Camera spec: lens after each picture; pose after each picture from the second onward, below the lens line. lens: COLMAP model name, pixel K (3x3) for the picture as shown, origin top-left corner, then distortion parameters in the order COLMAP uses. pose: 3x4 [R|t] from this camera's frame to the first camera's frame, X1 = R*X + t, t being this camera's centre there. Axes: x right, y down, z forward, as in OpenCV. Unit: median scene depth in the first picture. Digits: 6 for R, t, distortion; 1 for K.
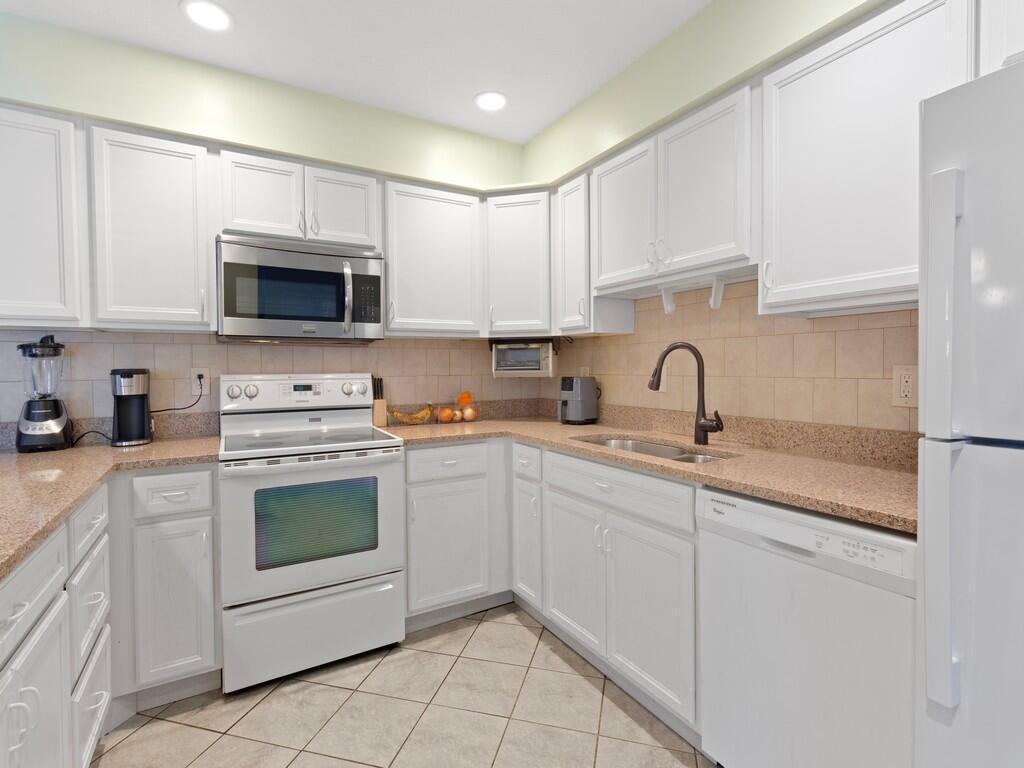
lens RADIAL K [[493.4, 0, 511.9], [0, 493.4, 375.9], [0, 0, 1]] dist [-0.000235, 0.000276]
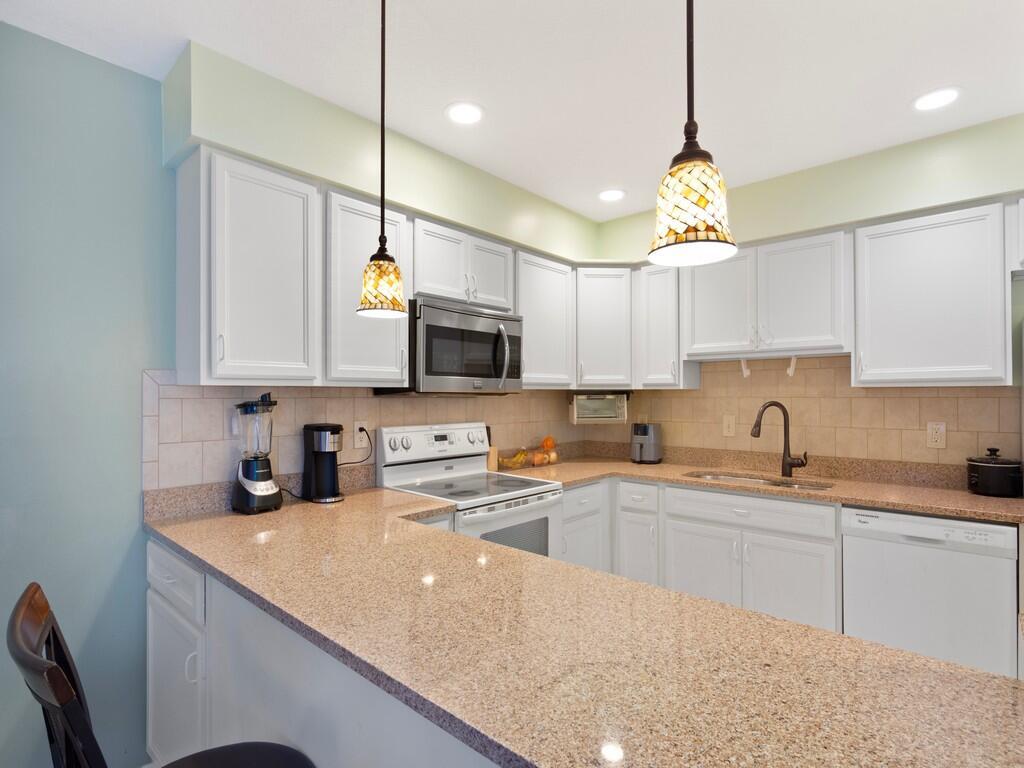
lens RADIAL K [[522.6, 0, 507.6], [0, 522.6, 390.9], [0, 0, 1]] dist [-0.002821, -0.000833]
pose [[0.951229, 0.009287, 0.308347, -0.691404], [-0.000638, 0.999604, -0.028136, -0.049107], [-0.308486, 0.026567, 0.950858, -0.116756]]
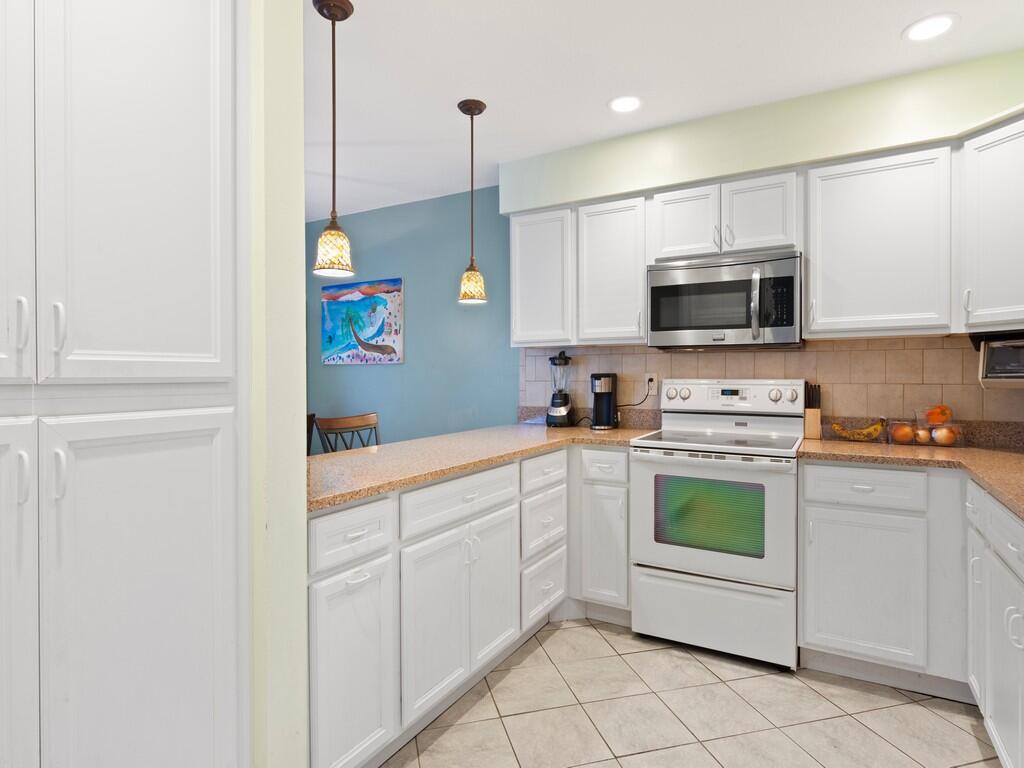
lens RADIAL K [[565.7, 0, 508.2], [0, 565.7, 377.5], [0, 0, 1]] dist [-0.000282, -0.001092]
pose [[0.488517, 0.011344, -0.872480, 0.427175], [-0.018326, 0.999828, 0.002739, -0.002377], [0.872362, 0.014651, 0.488642, 0.005825]]
